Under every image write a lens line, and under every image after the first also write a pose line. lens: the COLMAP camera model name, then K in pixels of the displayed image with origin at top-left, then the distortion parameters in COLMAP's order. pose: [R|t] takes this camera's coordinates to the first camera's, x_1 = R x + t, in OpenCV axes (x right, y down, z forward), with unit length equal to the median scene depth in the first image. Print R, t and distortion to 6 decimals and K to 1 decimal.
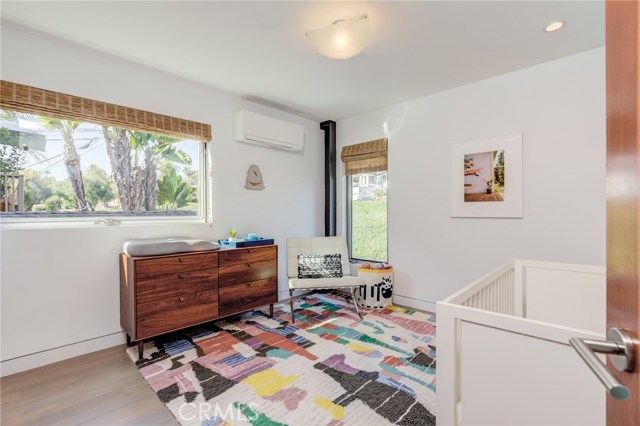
lens RADIAL K [[290.1, 0, 313.1], [0, 290.1, 213.6], [0, 0, 1]] dist [-0.001643, -0.000110]
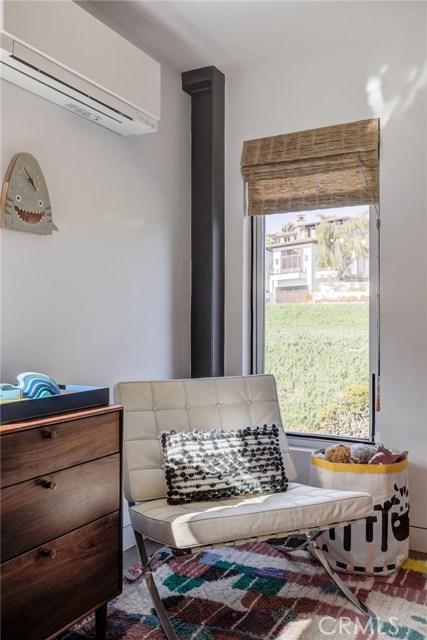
lens RADIAL K [[591.3, 0, 213.5], [0, 591.3, 320.0], [0, 0, 1]] dist [0.021221, 0.009724]
pose [[0.960013, 0.008658, 0.279822, -0.188048], [-0.005002, 0.999893, -0.013778, 0.020854], [-0.279911, 0.011827, 0.959953, 0.324313]]
